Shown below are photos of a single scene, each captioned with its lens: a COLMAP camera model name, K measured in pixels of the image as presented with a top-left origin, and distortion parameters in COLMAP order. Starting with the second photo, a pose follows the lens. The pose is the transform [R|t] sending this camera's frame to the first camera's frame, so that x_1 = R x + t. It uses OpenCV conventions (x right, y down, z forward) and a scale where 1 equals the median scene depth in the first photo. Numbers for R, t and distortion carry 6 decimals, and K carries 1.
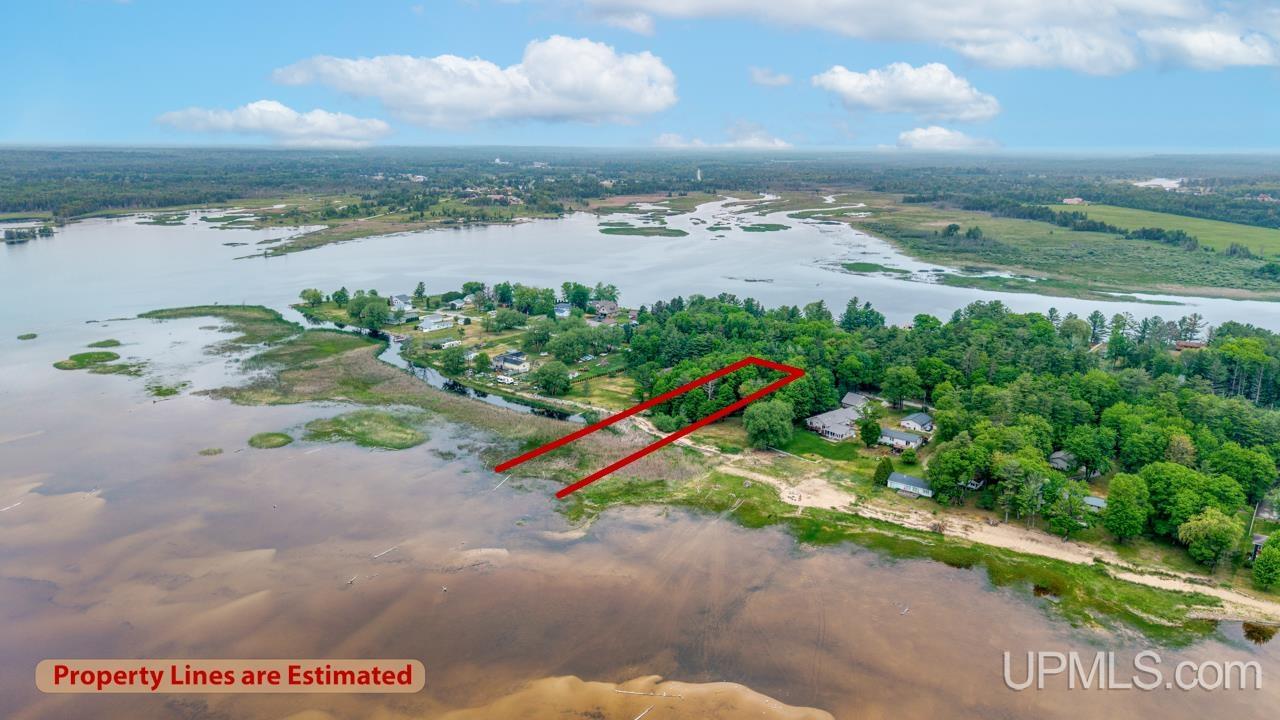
lens RADIAL K [[843.9, 0, 639.5], [0, 843.9, 351.5], [0, 0, 1]] dist [0.033081, -0.040969]
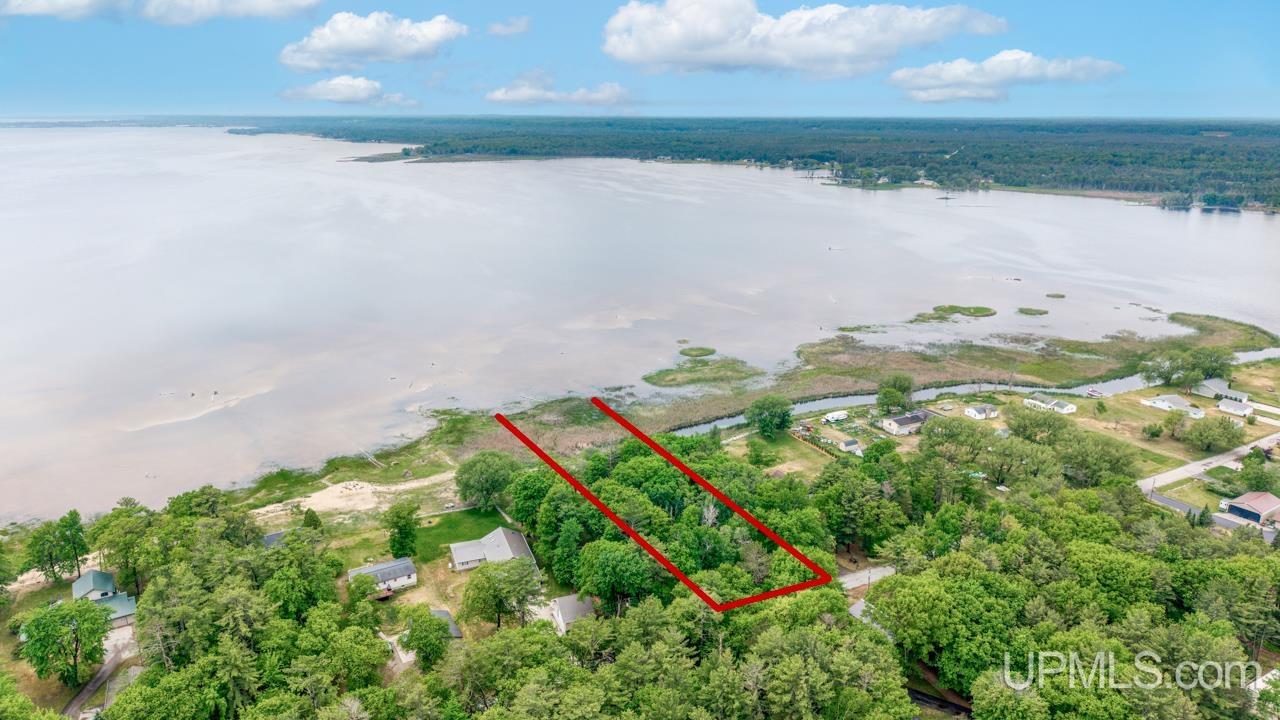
lens RADIAL K [[843.9, 0, 636.7], [0, 843.9, 358.9], [0, 0, 1]] dist [0.033081, -0.040969]
pose [[-0.346952, 0.259382, -0.901302, 0.839423], [-0.224949, 0.909931, 0.348459, -0.341690], [0.910507, 0.323646, -0.257354, 1.394291]]
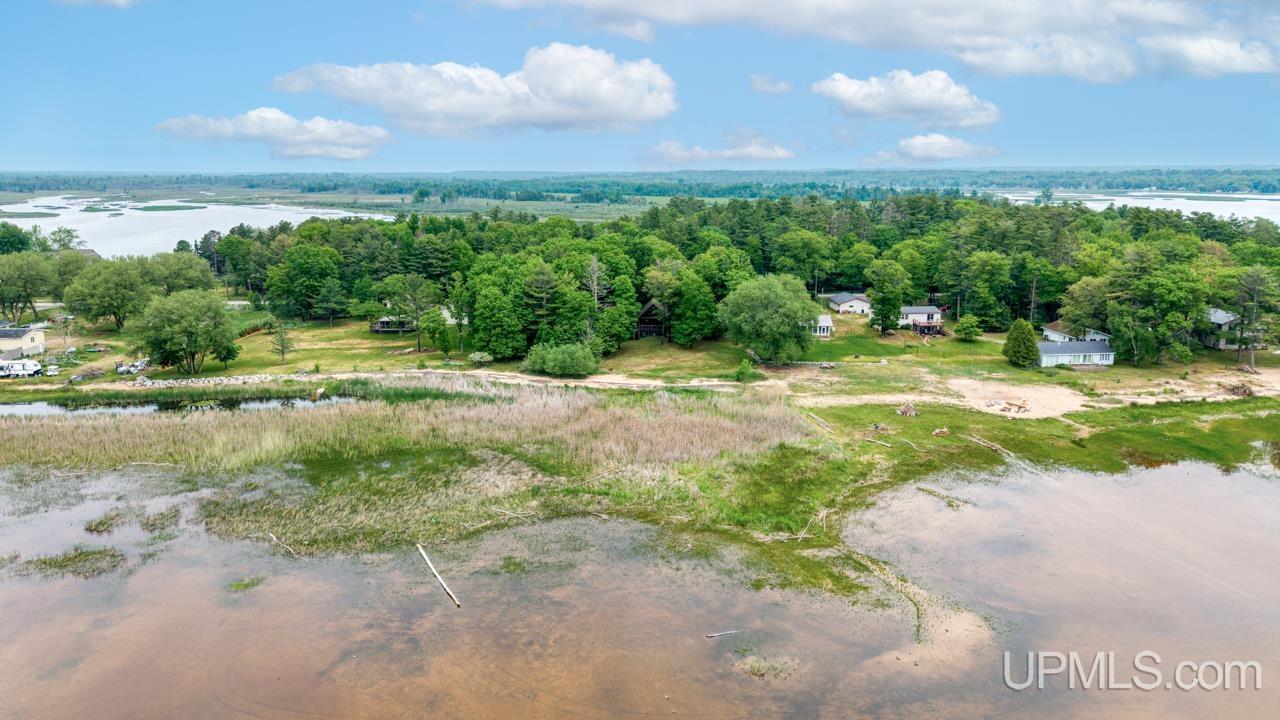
lens RADIAL K [[843.9, 0, 642.6], [0, 843.9, 367.6], [0, 0, 1]] dist [0.033081, -0.040969]
pose [[0.727124, -0.154287, 0.668944, -0.283736], [0.162404, 0.985418, 0.050751, 0.082686], [-0.667019, 0.071737, 0.741579, 0.721187]]
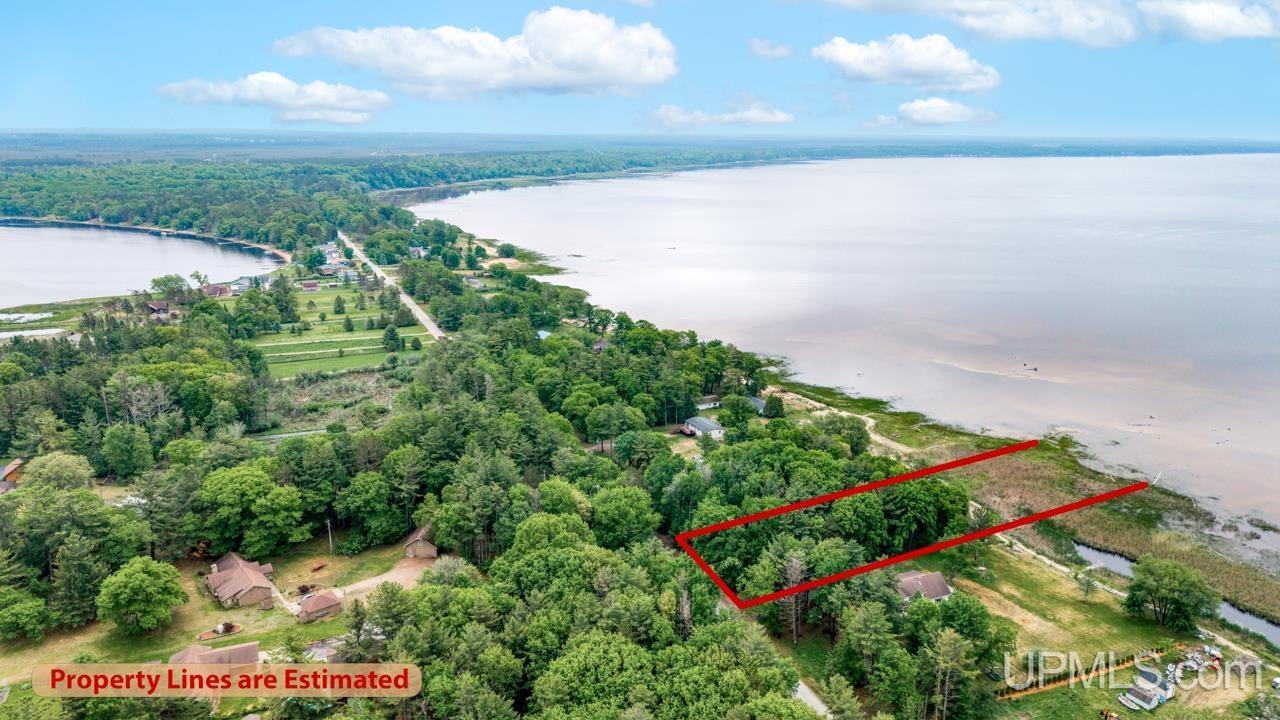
lens RADIAL K [[843.9, 0, 637.6], [0, 843.9, 368.1], [0, 0, 1]] dist [0.033081, -0.040969]
pose [[-0.899391, -0.119241, 0.420569, -0.021629], [0.100704, 0.879687, 0.464768, -0.448440], [-0.425388, 0.460361, -0.779174, 1.896530]]
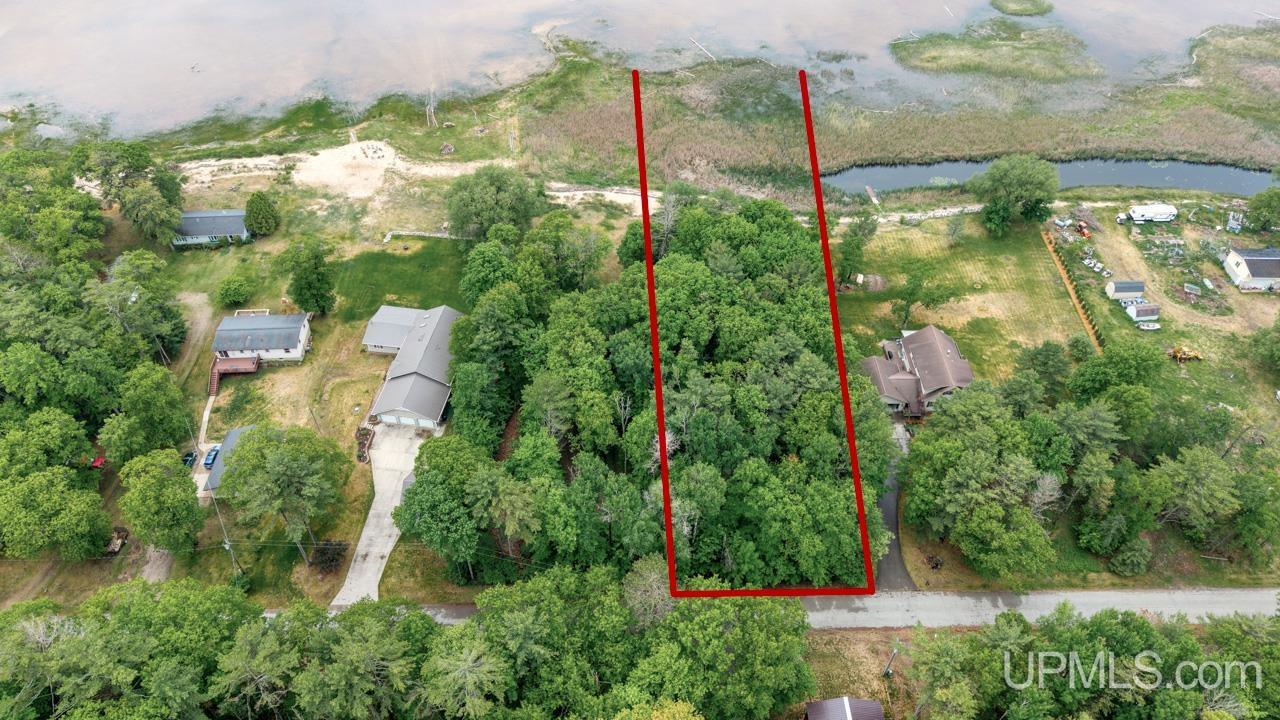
lens RADIAL K [[843.9, 0, 632.8], [0, 843.9, 357.0], [0, 0, 1]] dist [0.033081, -0.040969]
pose [[-0.749261, 0.472908, -0.463644, 0.407780], [-0.167365, 0.542148, 0.823447, -0.344052], [0.640778, 0.694574, -0.327062, 1.403936]]
